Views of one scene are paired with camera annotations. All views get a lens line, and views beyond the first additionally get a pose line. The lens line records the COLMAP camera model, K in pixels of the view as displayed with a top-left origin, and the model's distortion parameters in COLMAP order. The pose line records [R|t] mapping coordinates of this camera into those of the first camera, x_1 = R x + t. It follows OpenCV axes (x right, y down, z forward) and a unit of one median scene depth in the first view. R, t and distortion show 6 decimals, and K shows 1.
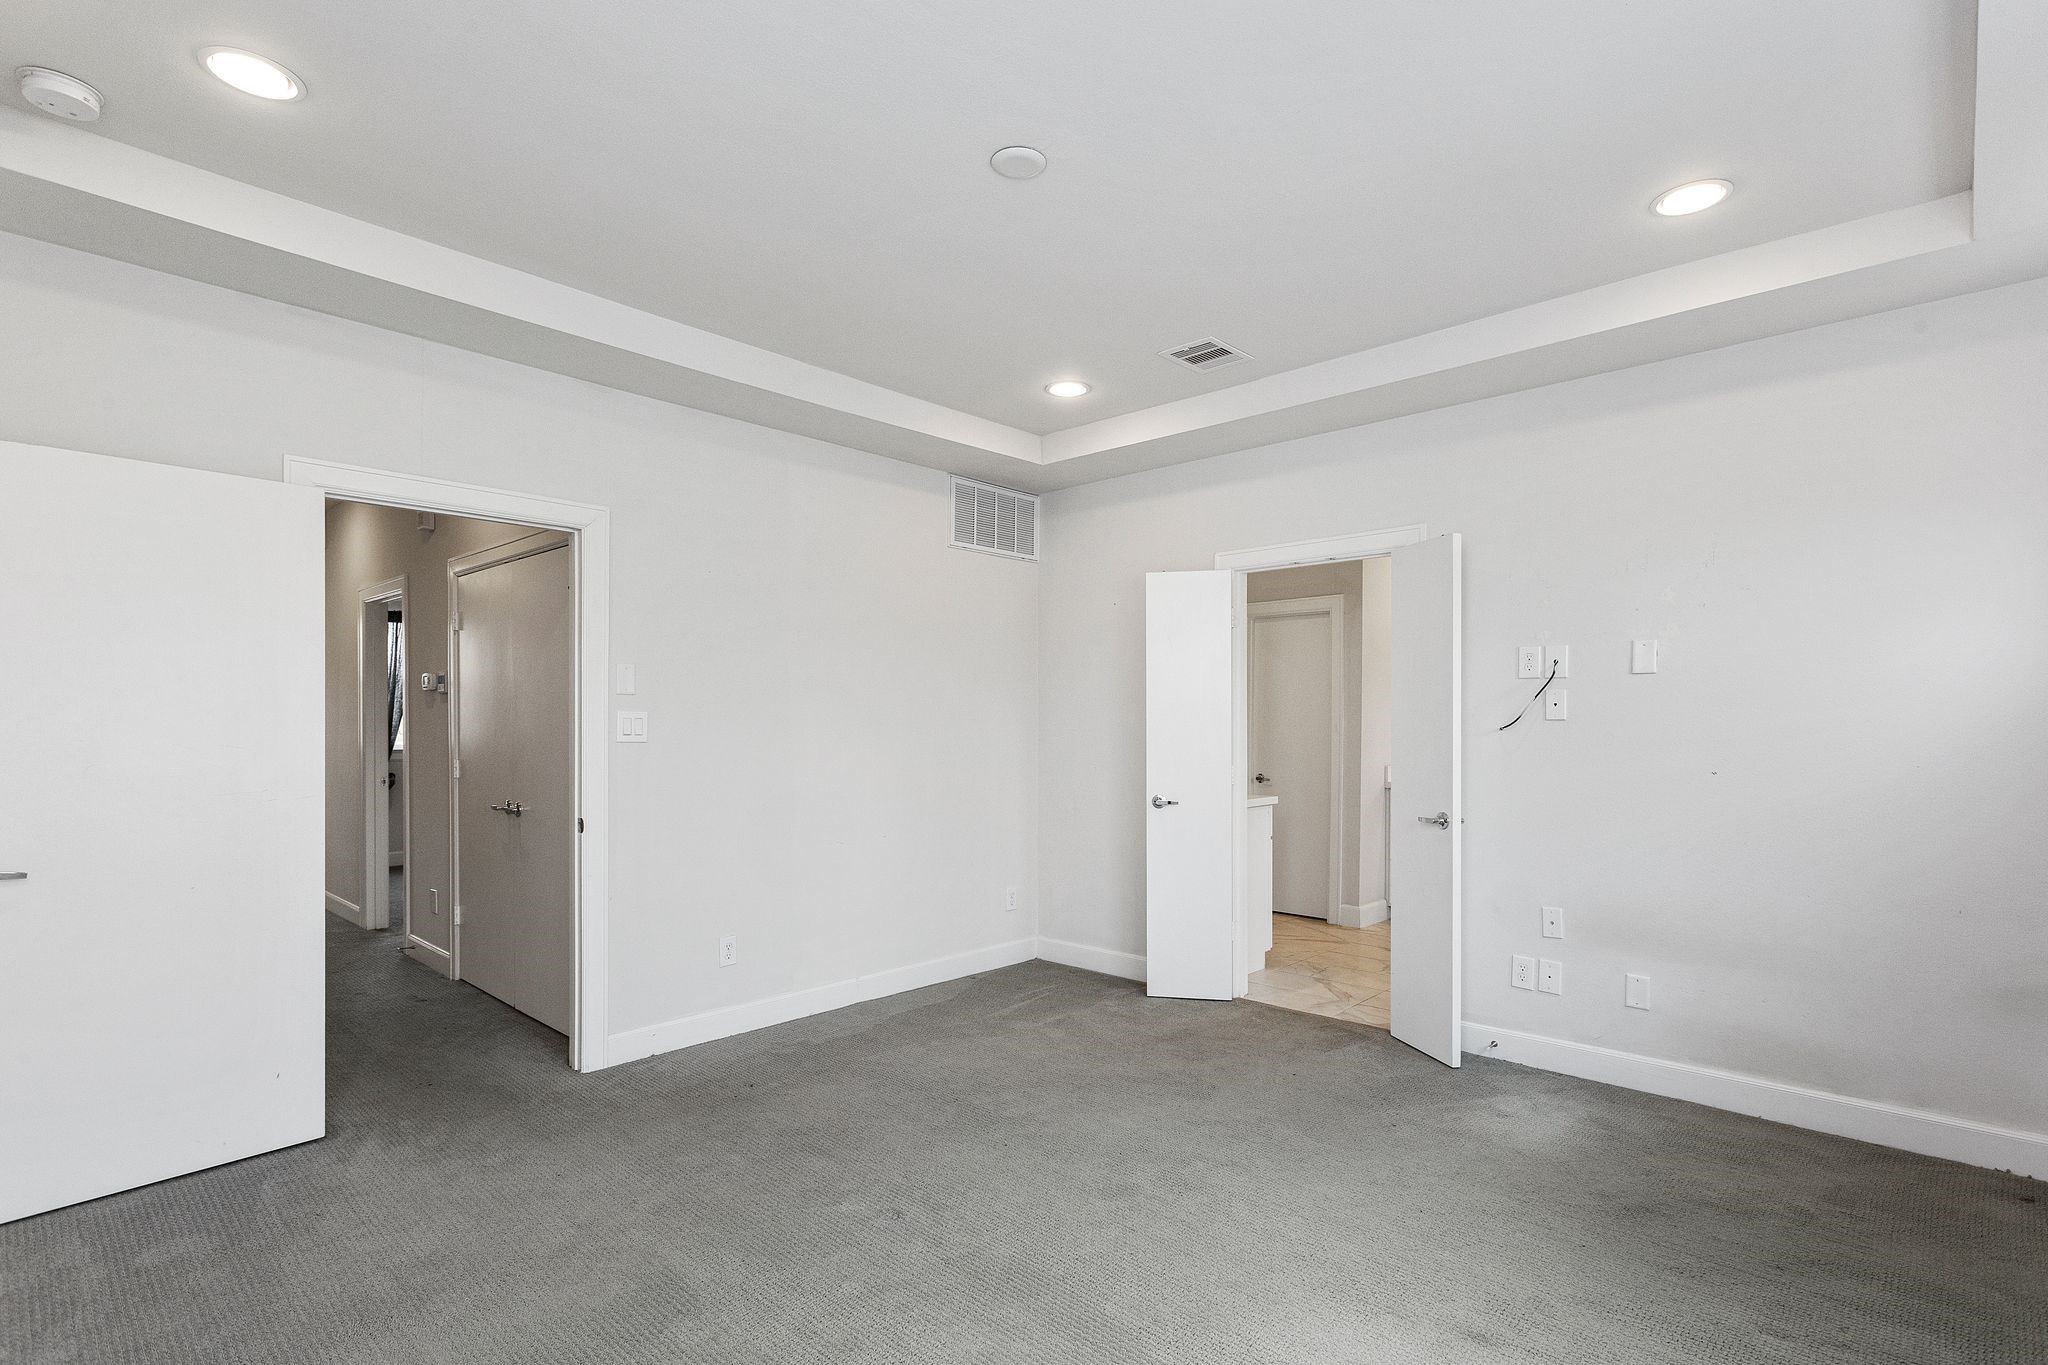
lens RADIAL K [[981.7, 0, 999.3], [0, 981.7, 729.9], [0, 0, 1]] dist [0.001312, 0.001571]
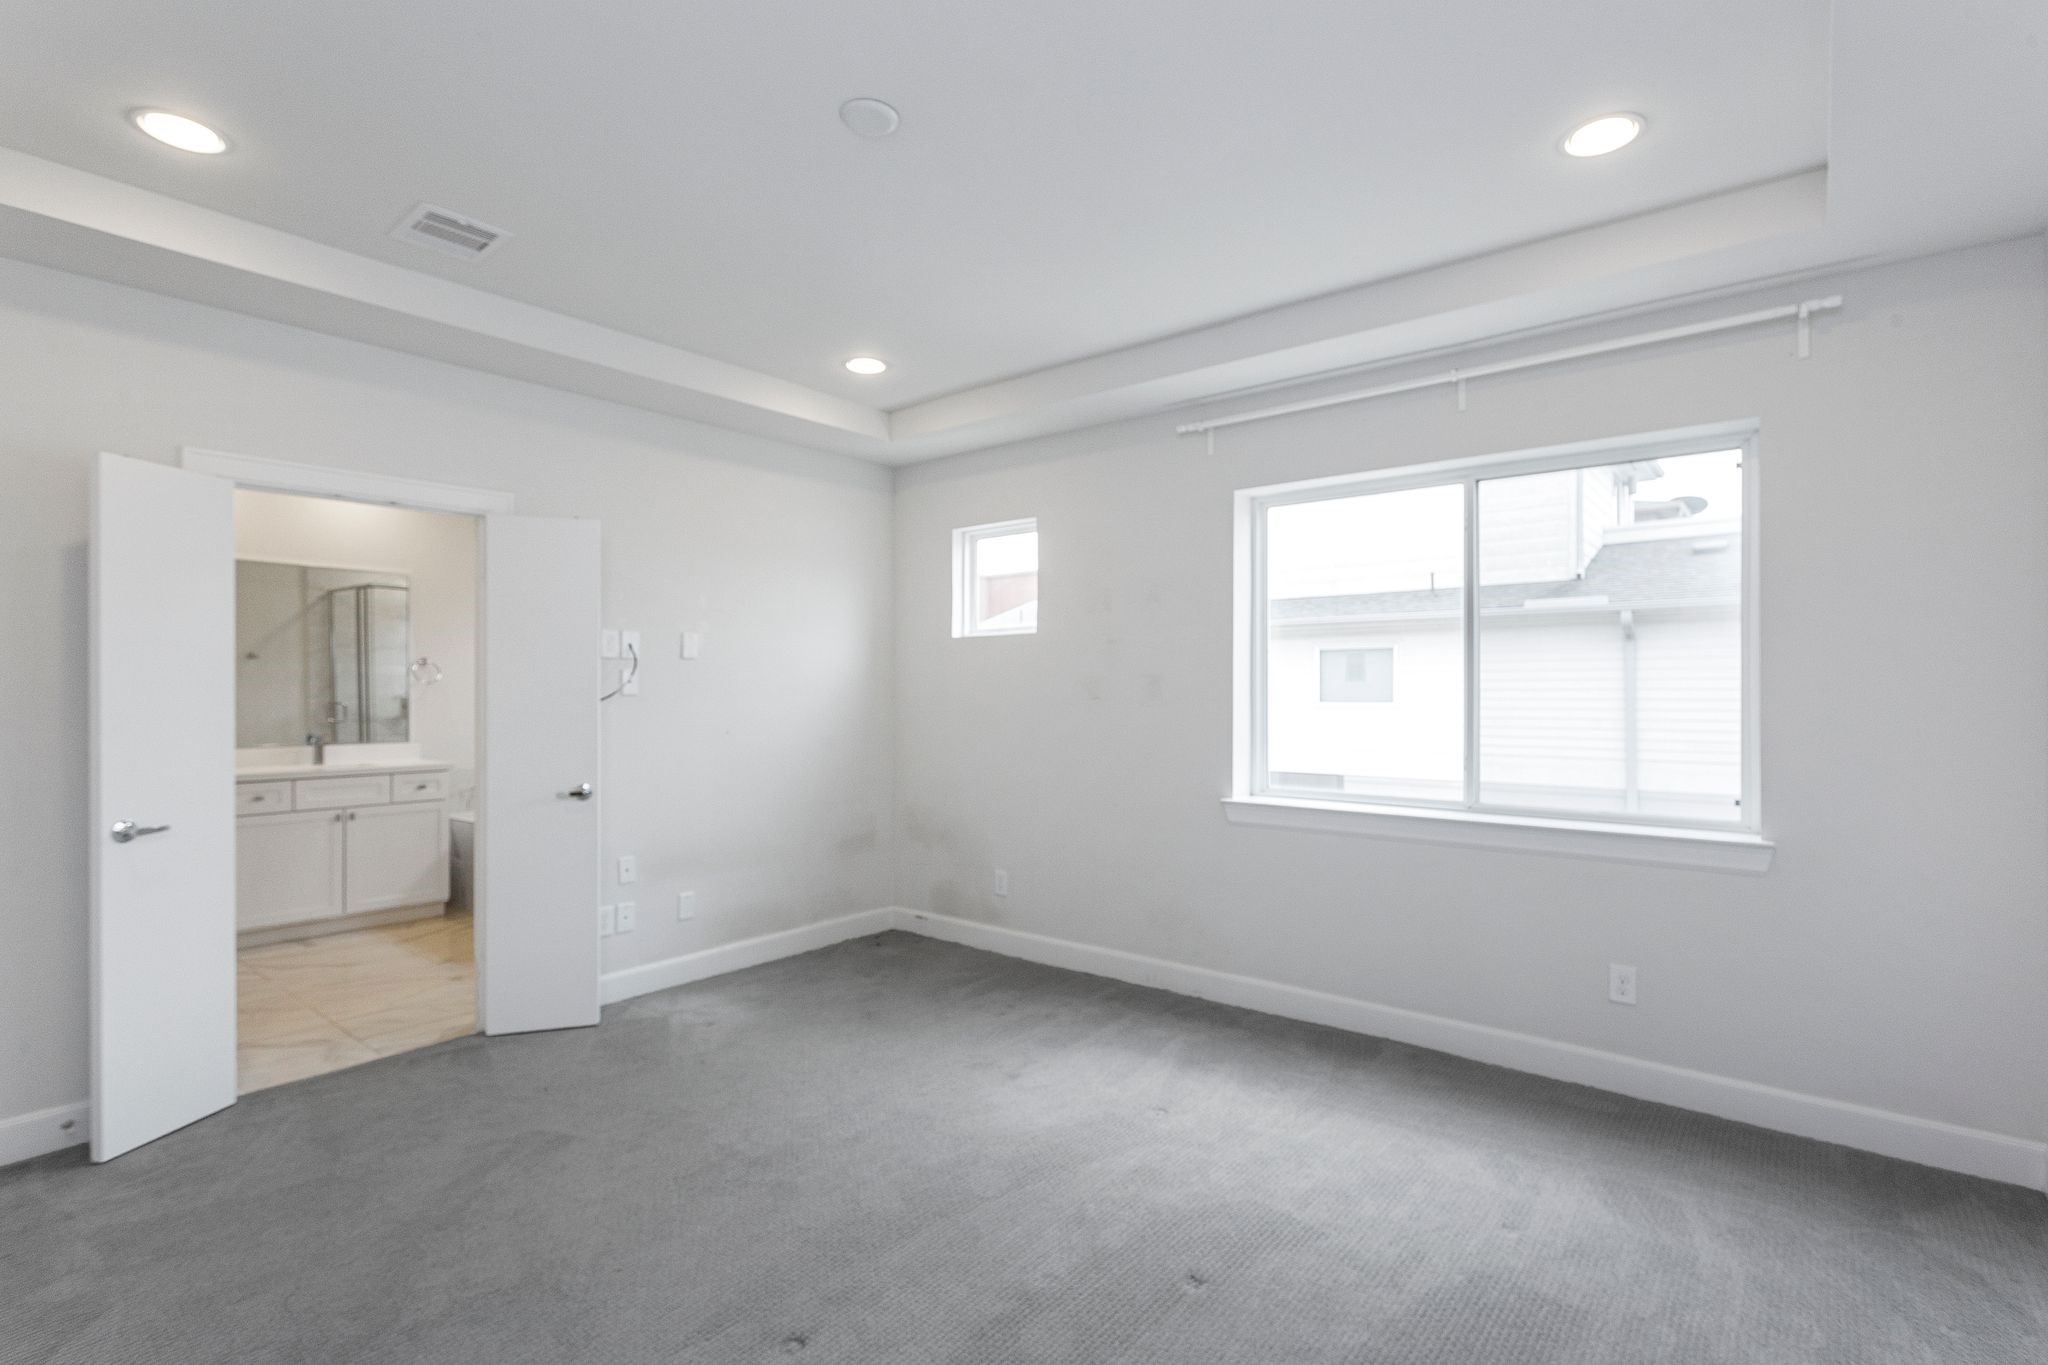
lens RADIAL K [[981.7, 0, 1041.1], [0, 981.7, 689.1], [0, 0, 1]] dist [0.001312, 0.001571]
pose [[-0.105018, 0.004679, 0.994459, -0.633701], [0.011042, 0.999933, -0.003539, -0.007357], [-0.994409, 0.010609, -0.105062, 0.627632]]
